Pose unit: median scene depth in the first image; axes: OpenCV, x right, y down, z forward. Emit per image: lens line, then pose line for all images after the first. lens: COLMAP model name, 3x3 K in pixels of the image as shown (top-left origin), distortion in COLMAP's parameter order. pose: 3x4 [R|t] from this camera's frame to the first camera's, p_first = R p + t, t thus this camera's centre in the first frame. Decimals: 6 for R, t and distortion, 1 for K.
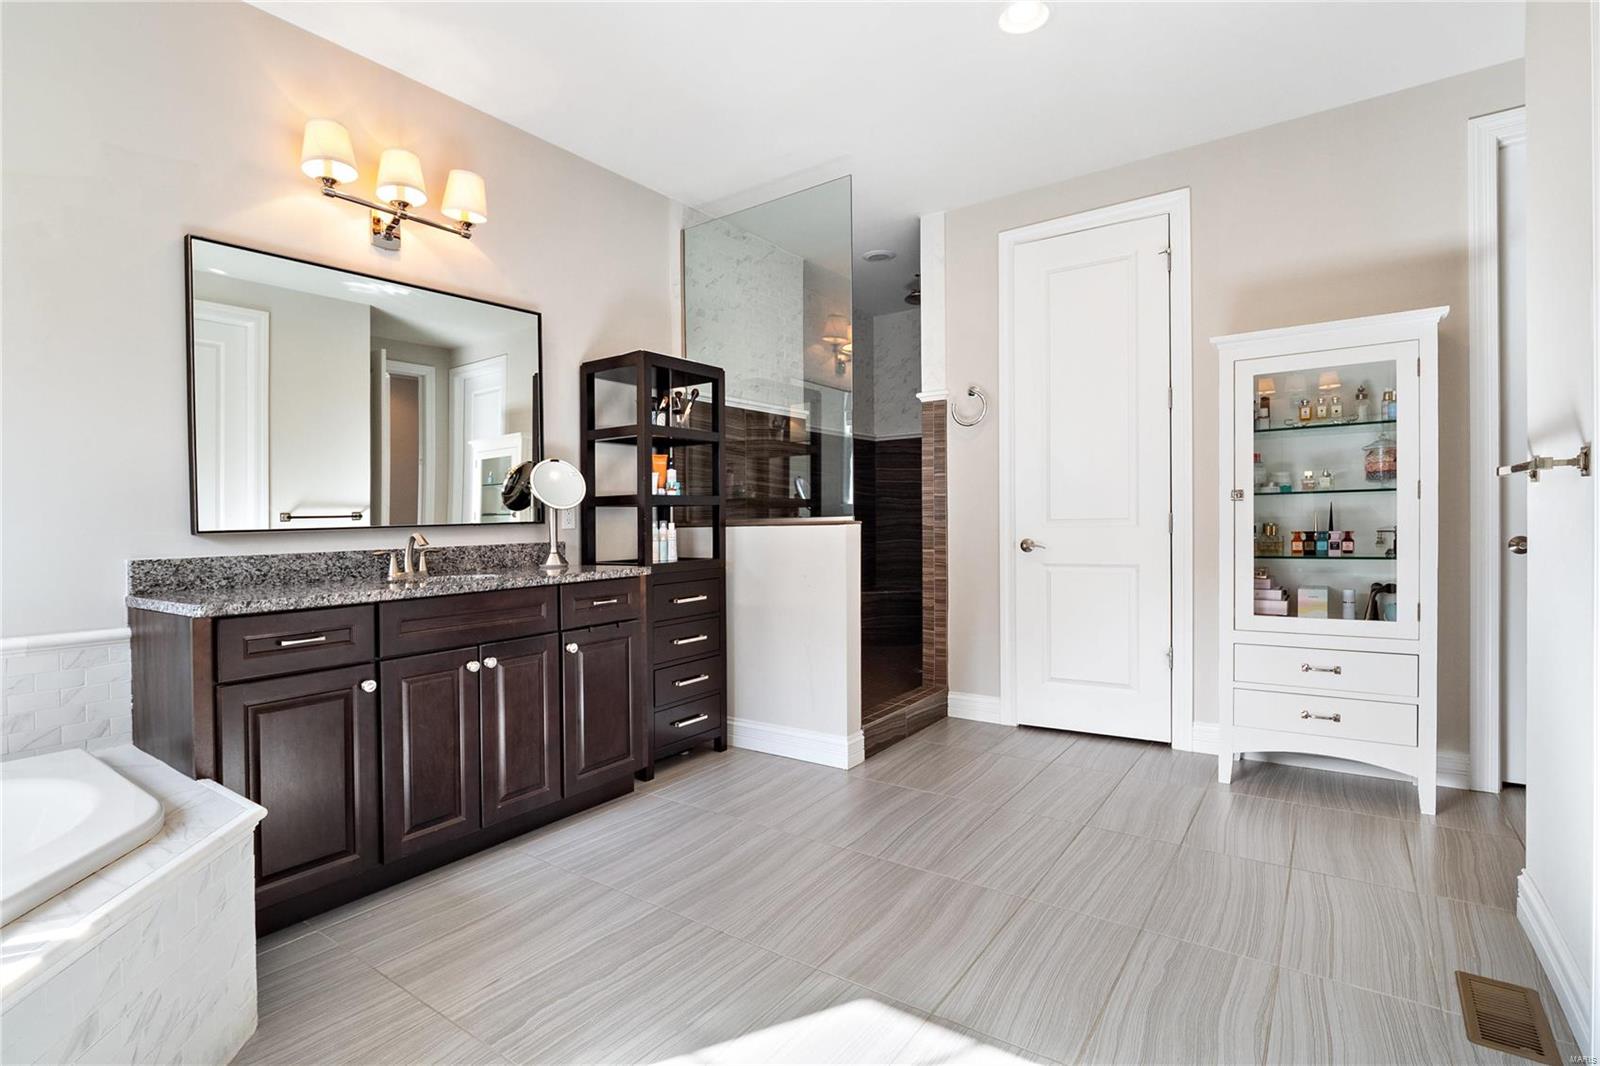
lens RADIAL K [[748.7, 0, 794.1], [0, 748.7, 529.1], [0, 0, 1]] dist [-0.008961, -0.005520]
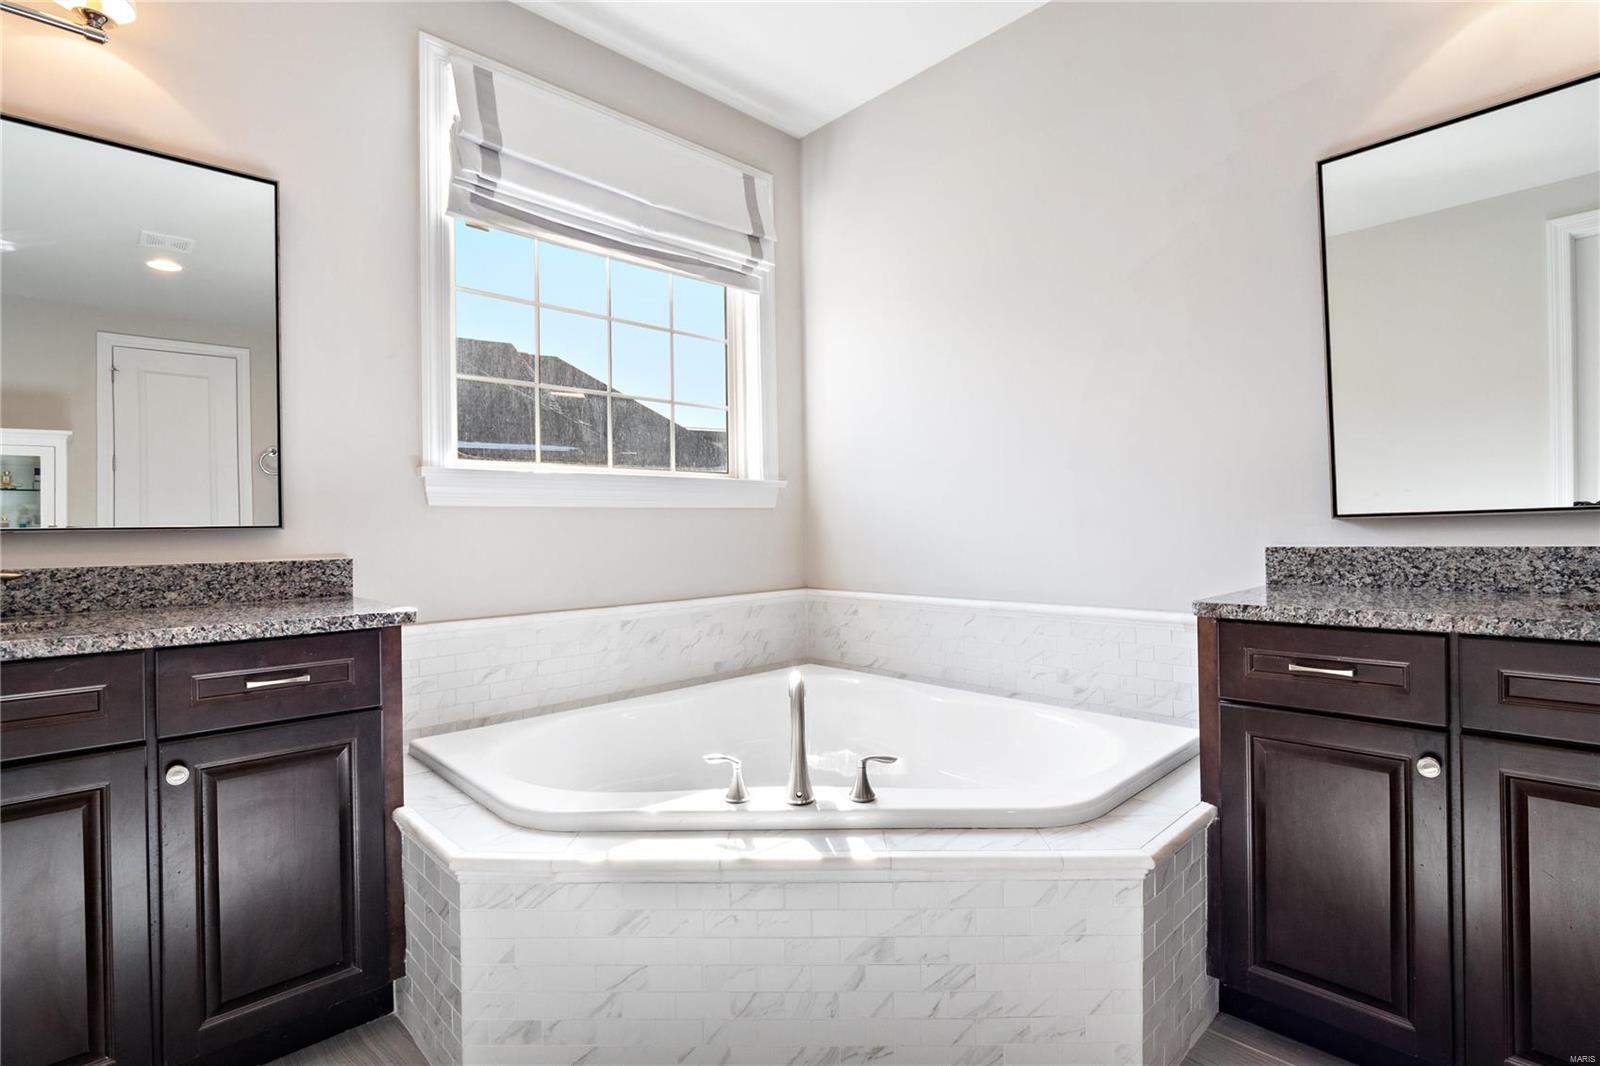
lens RADIAL K [[748.7, 0, 800.1], [0, 748.7, 517.9], [0, 0, 1]] dist [-0.008961, -0.005520]
pose [[-0.175440, 0.007390, -0.984462, 0.109805], [0.008562, 0.999945, 0.005981, -0.003483], [0.984453, -0.007379, -0.175494, 0.545202]]
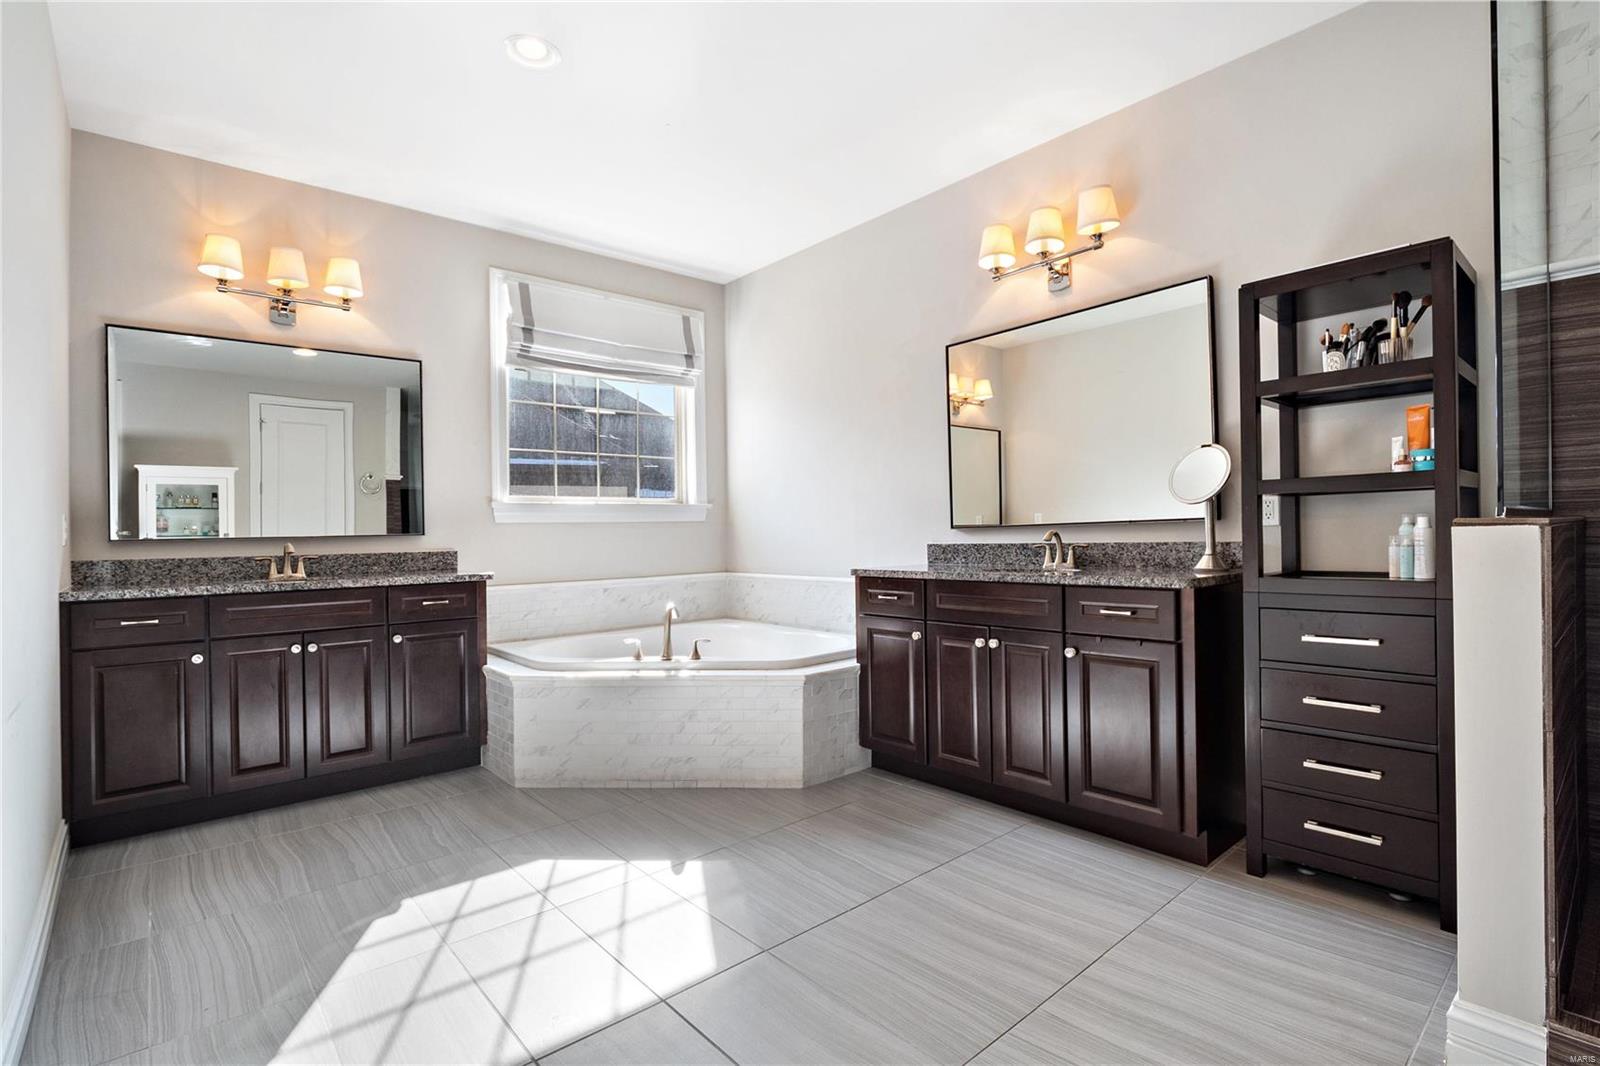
lens RADIAL K [[748.7, 0, 817.3], [0, 748.7, 512.5], [0, 0, 1]] dist [-0.008961, -0.005520]
pose [[-0.204478, -0.002977, -0.978867, 0.828492], [0.012354, 0.999908, -0.005622, -0.022832], [0.978793, -0.013243, -0.204422, 1.018368]]
